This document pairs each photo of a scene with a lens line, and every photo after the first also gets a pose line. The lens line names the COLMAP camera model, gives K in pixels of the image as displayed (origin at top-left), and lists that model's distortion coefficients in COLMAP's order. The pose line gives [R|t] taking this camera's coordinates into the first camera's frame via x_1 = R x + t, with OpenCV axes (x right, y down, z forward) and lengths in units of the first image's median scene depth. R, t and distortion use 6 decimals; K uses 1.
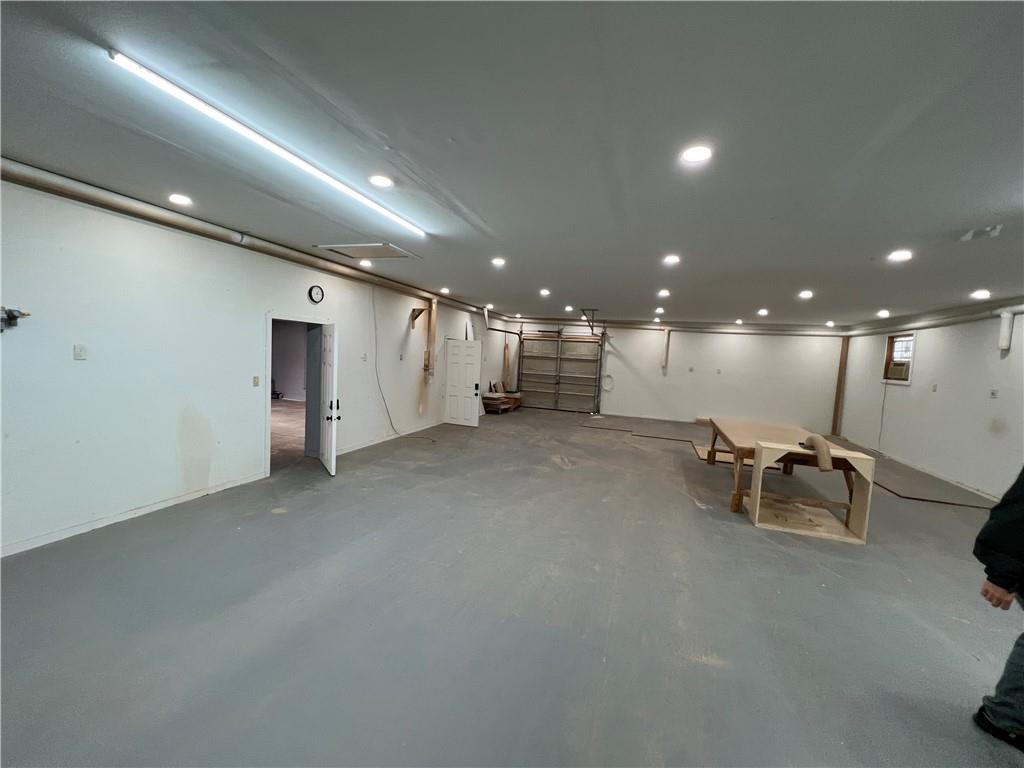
lens RADIAL K [[407.4, 0, 512.2], [0, 407.4, 381.3], [0, 0, 1]] dist [0.000325, -0.000019]
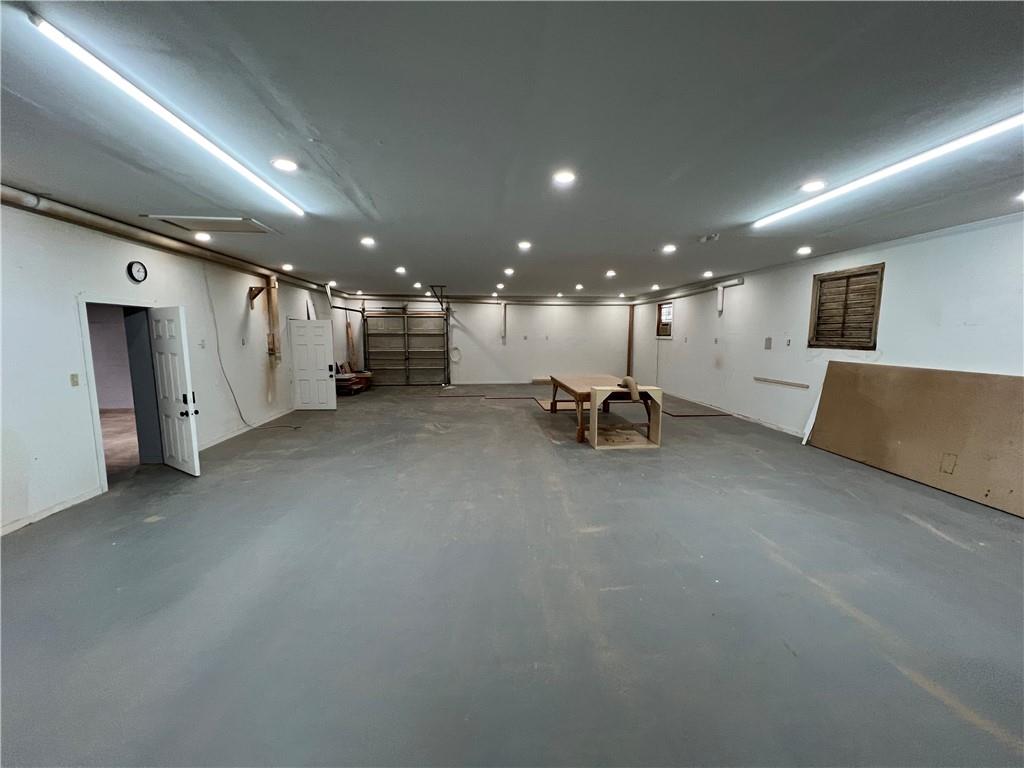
lens RADIAL K [[407.4, 0, 512.7], [0, 407.4, 379.9], [0, 0, 1]] dist [0.000325, -0.000019]
pose [[0.912577, -0.099740, 0.396554, -0.140108], [0.077158, 0.994376, 0.072542, 0.007874], [-0.401560, -0.035603, 0.915141, -0.097610]]
